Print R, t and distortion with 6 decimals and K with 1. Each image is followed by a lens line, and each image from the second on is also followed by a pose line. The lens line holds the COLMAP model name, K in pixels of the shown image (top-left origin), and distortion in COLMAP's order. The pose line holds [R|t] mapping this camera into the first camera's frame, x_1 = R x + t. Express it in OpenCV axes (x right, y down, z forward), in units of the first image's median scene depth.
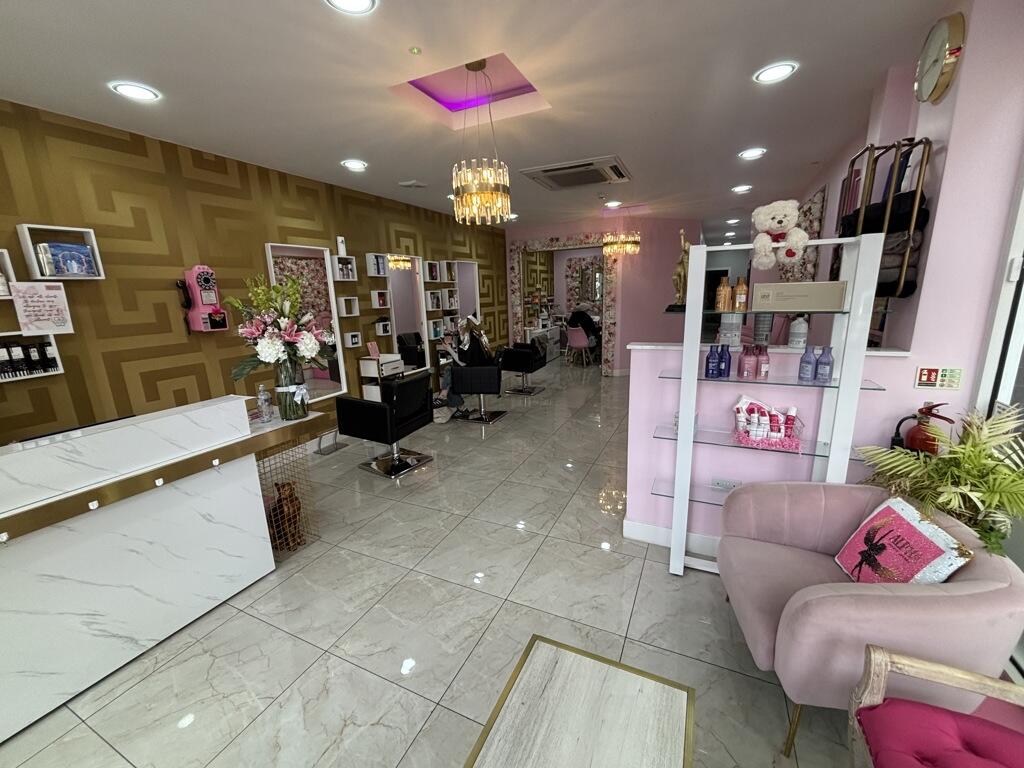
lens RADIAL K [[410.9, 0, 513.2], [0, 410.9, 384.8], [0, 0, 1]] dist [0.002506, 0.000204]
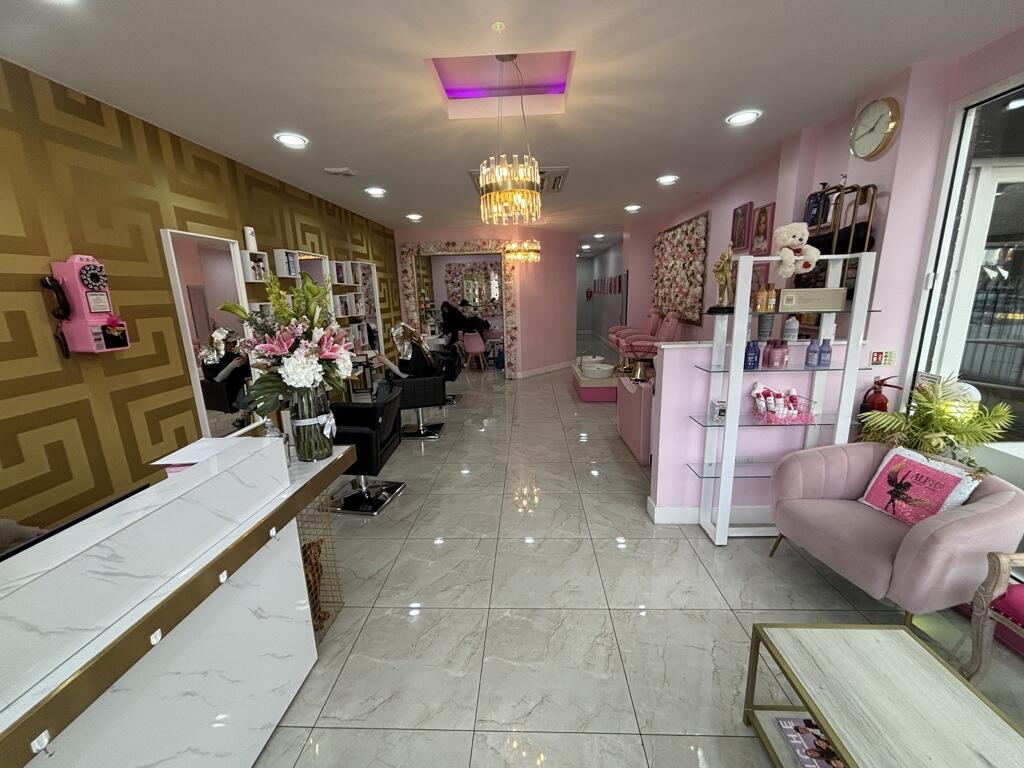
lens RADIAL K [[410.9, 0, 513.0], [0, 410.9, 384.1], [0, 0, 1]] dist [0.002506, 0.000204]
pose [[0.921938, -0.077743, 0.379456, -0.435849], [0.083761, 0.996486, 0.000653, -0.023854], [-0.378173, 0.031182, 0.925210, 0.130021]]
